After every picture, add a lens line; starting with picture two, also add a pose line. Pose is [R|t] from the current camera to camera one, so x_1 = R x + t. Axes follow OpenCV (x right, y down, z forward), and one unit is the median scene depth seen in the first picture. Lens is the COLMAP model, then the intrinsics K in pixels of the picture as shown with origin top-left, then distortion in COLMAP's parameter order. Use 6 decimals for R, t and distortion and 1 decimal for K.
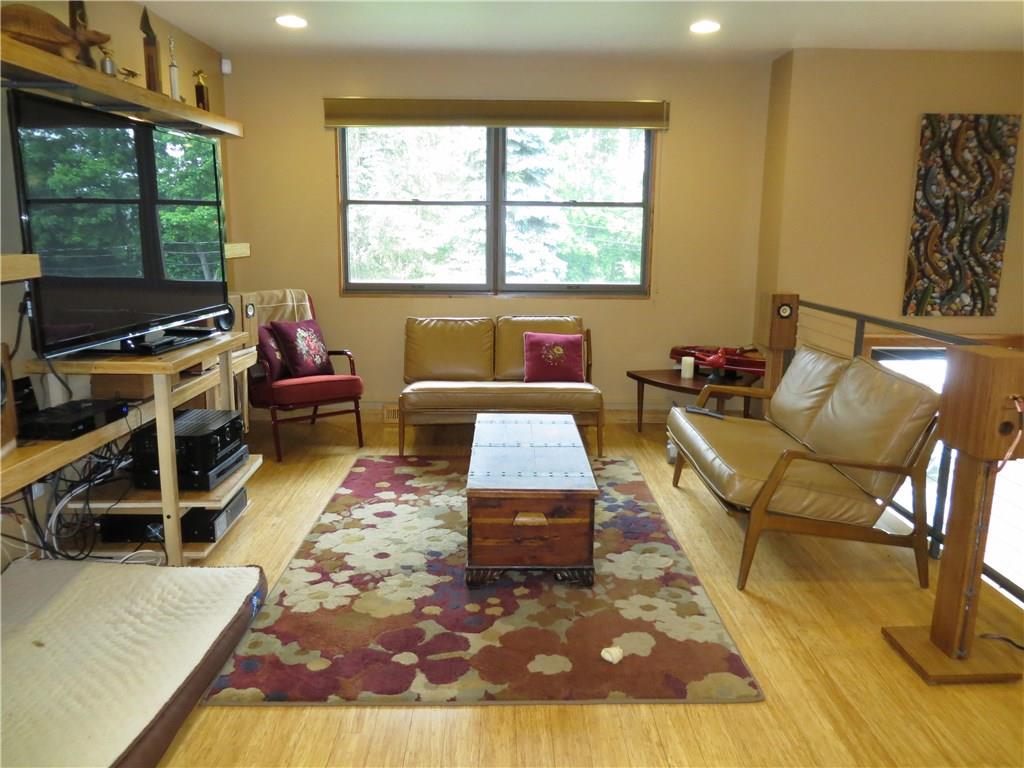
lens RADIAL K [[764.8, 0, 521.0], [0, 764.8, 384.9], [0, 0, 1]] dist [-0.023094, 0.002600]
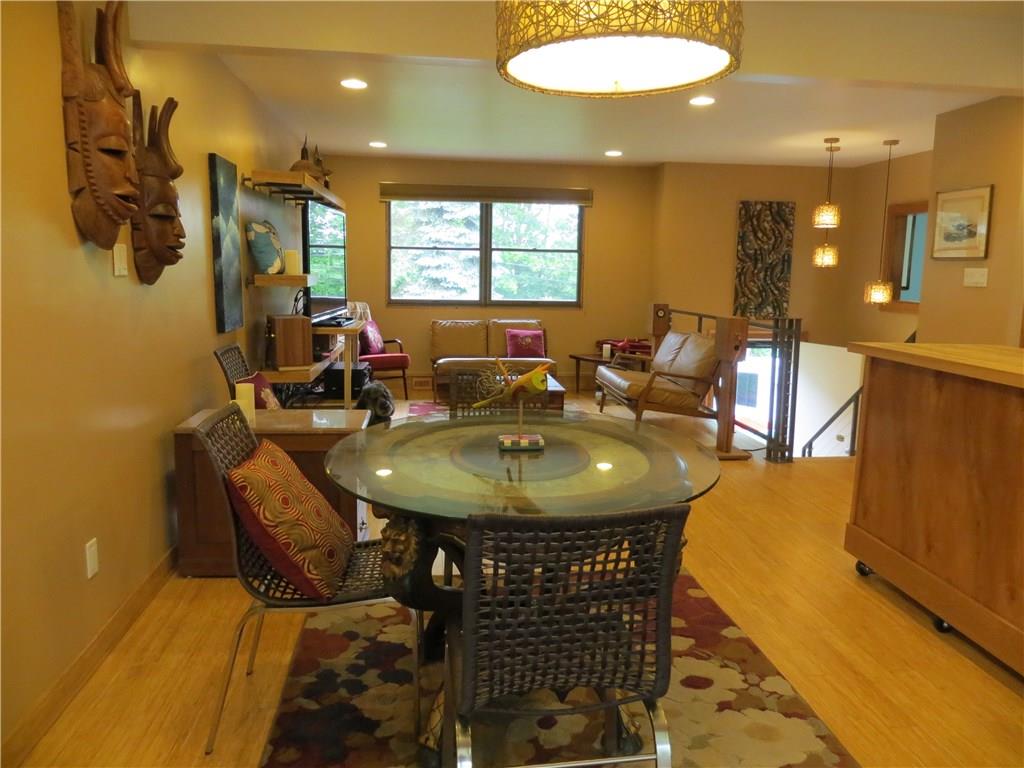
lens RADIAL K [[764.8, 0, 521.0], [0, 764.8, 384.9], [0, 0, 1]] dist [-0.023094, 0.002600]
pose [[0.994341, -0.006536, 0.106030, -0.141157], [0.011708, 0.998768, -0.048230, 0.130073], [-0.105584, 0.049199, 0.993193, -0.615929]]
